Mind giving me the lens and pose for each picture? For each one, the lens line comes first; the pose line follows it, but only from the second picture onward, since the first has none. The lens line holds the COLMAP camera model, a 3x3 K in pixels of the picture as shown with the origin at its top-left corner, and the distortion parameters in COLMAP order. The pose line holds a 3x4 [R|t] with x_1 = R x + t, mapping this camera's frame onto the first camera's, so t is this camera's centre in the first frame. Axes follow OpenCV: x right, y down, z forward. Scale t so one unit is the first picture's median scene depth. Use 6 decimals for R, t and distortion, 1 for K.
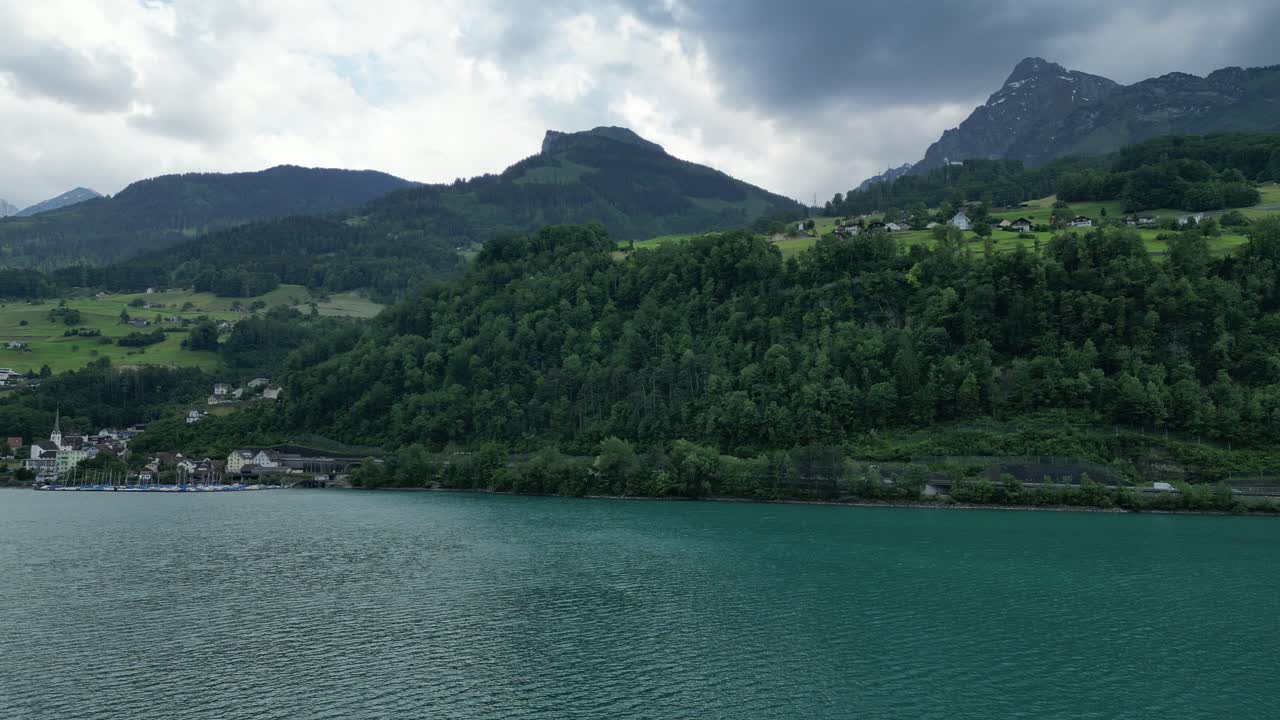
lens RADIAL K [[959.2, 0, 636.5], [0, 959.2, 355.7], [0, 0, 1]] dist [0.038769, -0.018165]
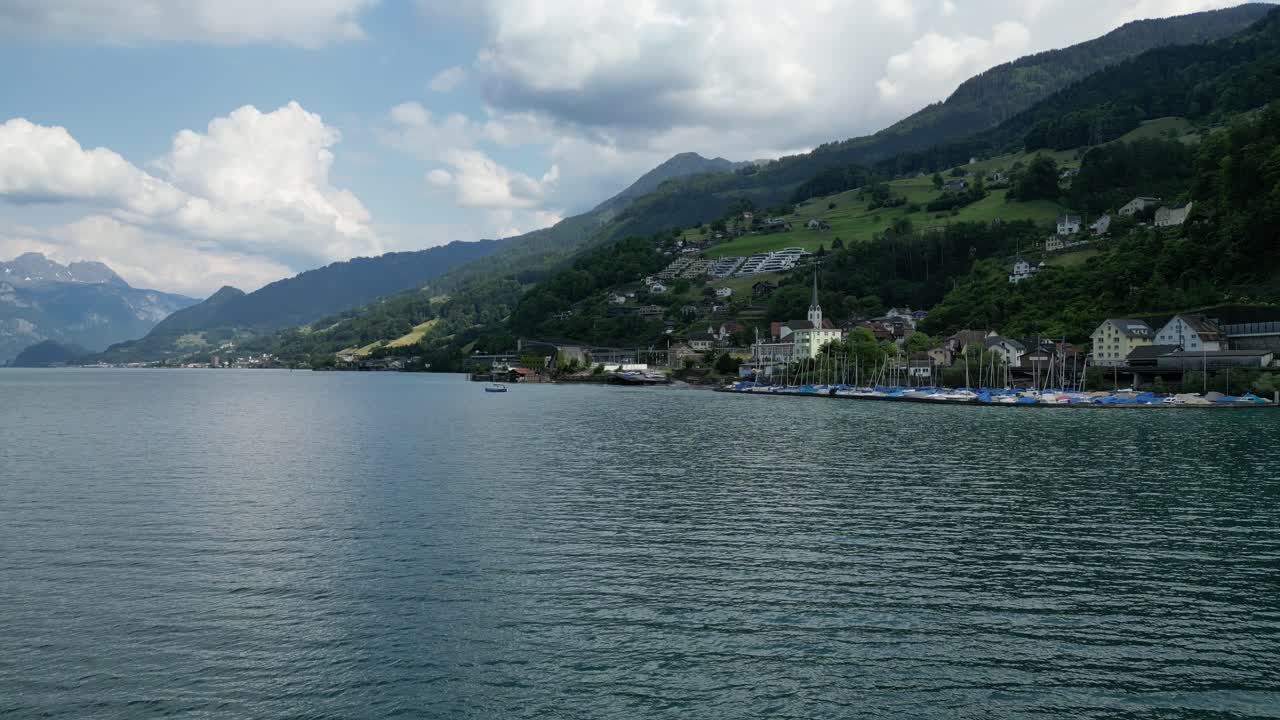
lens RADIAL K [[959.2, 0, 634.8], [0, 959.2, 358.6], [0, 0, 1]] dist [0.038769, -0.018165]
pose [[0.678992, -0.005533, -0.734124, -0.199787], [0.069645, 0.995947, 0.056908, 0.064159], [0.730834, -0.089768, 0.676626, 0.452510]]
